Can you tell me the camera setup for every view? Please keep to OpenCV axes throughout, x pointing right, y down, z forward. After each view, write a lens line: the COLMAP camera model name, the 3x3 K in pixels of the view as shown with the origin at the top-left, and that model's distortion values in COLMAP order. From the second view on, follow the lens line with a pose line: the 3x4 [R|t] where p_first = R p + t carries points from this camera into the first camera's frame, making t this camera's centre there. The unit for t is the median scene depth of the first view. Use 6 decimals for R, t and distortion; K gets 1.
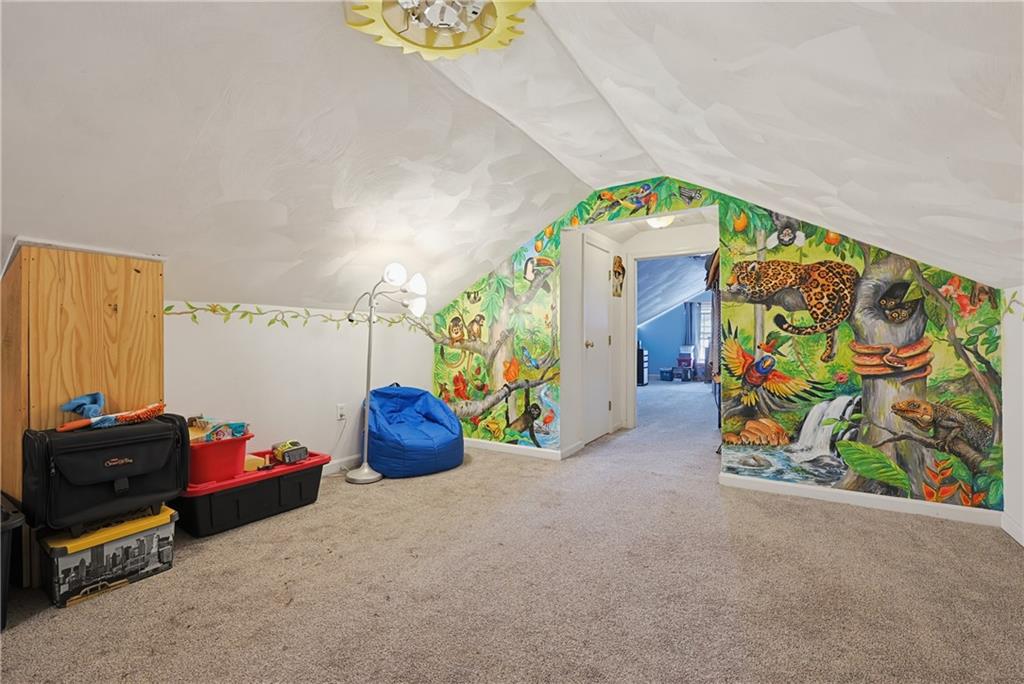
lens RADIAL K [[443.8, 0, 516.0], [0, 443.8, 332.8], [0, 0, 1]] dist [-0.000769, 0.000023]
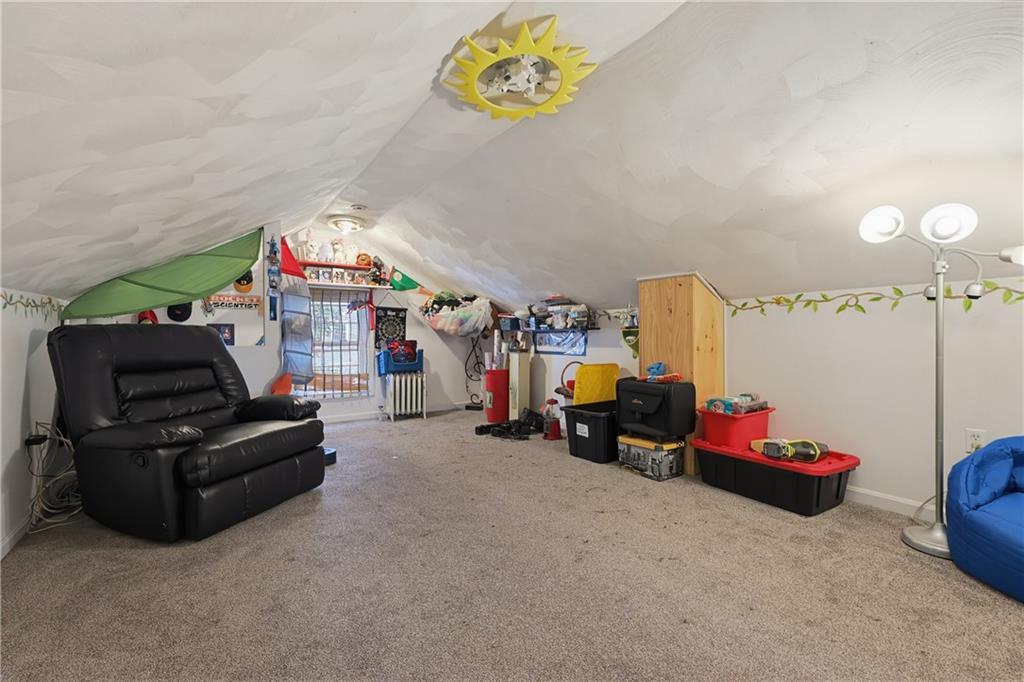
lens RADIAL K [[436.7, 0, 508.5], [0, 436.7, 334.3], [0, 0, 1]] dist [-0.000391, 0.000102]
pose [[-0.420533, 0.002980, -0.907272, 0.618204], [0.022208, 0.999729, -0.007010, 0.022185], [0.907006, -0.023097, -0.420485, 0.922498]]
